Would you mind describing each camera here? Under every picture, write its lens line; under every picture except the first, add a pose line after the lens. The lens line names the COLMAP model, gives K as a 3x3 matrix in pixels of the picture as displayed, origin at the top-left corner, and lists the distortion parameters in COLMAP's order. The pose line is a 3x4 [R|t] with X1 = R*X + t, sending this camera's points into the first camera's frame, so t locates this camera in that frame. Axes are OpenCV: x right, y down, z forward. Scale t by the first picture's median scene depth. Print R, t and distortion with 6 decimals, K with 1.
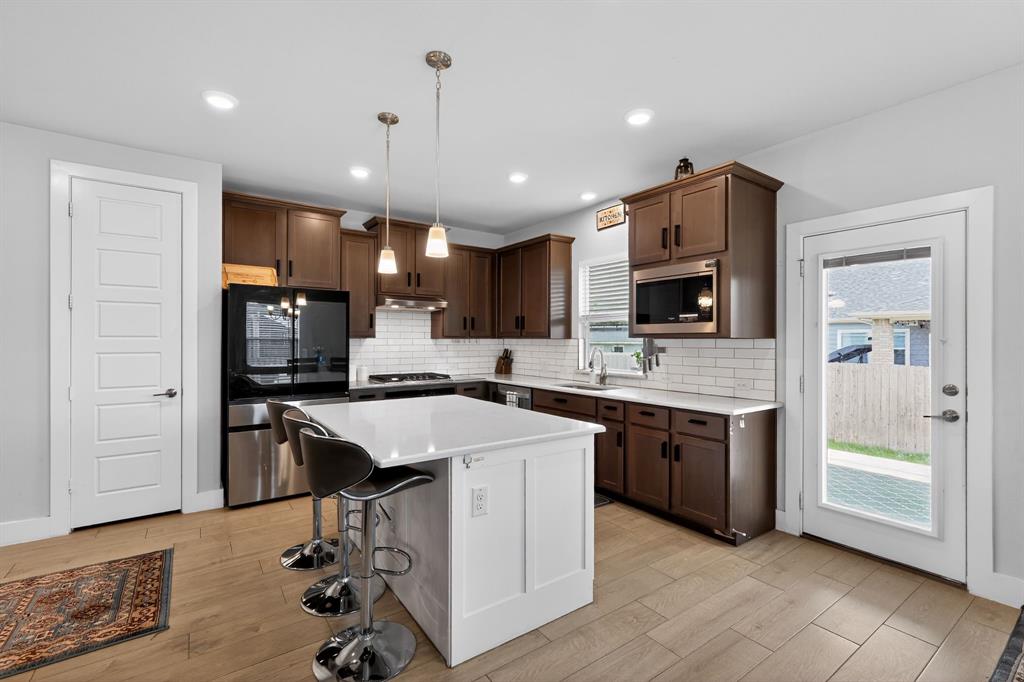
lens RADIAL K [[447.3, 0, 512.7], [0, 447.3, 338.8], [0, 0, 1]] dist [0.002314, 0.001060]
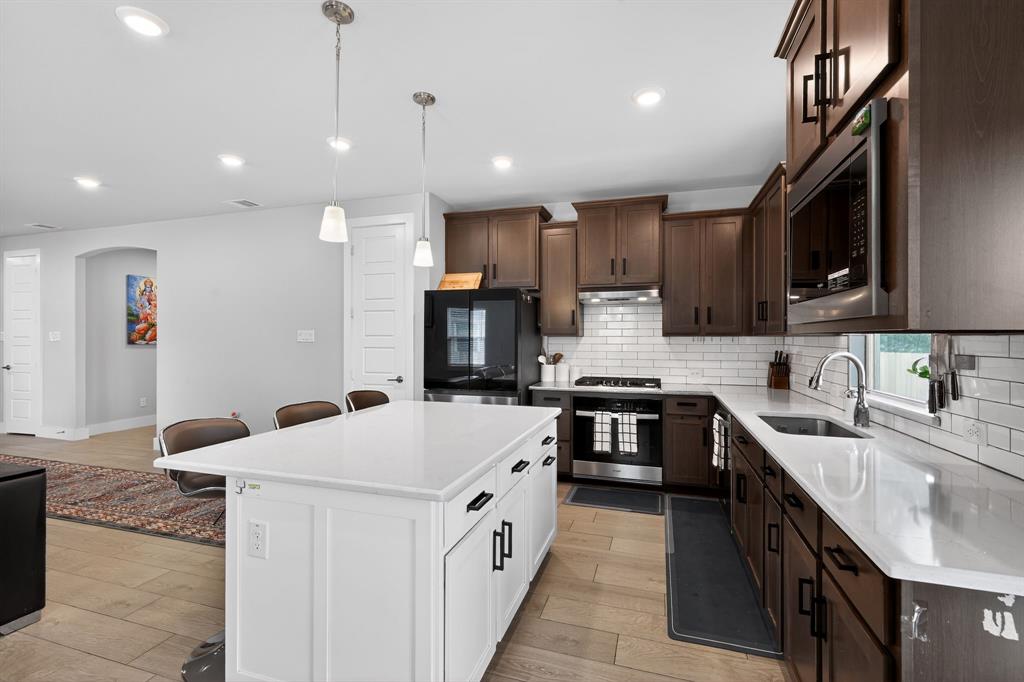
lens RADIAL K [[447.3, 0, 518.1], [0, 447.3, 332.1], [0, 0, 1]] dist [0.002314, 0.001060]
pose [[0.618606, -0.011517, -0.785617, 0.463371], [0.002881, 0.999919, -0.012391, 0.001621], [0.785696, 0.005402, 0.618589, 0.474812]]
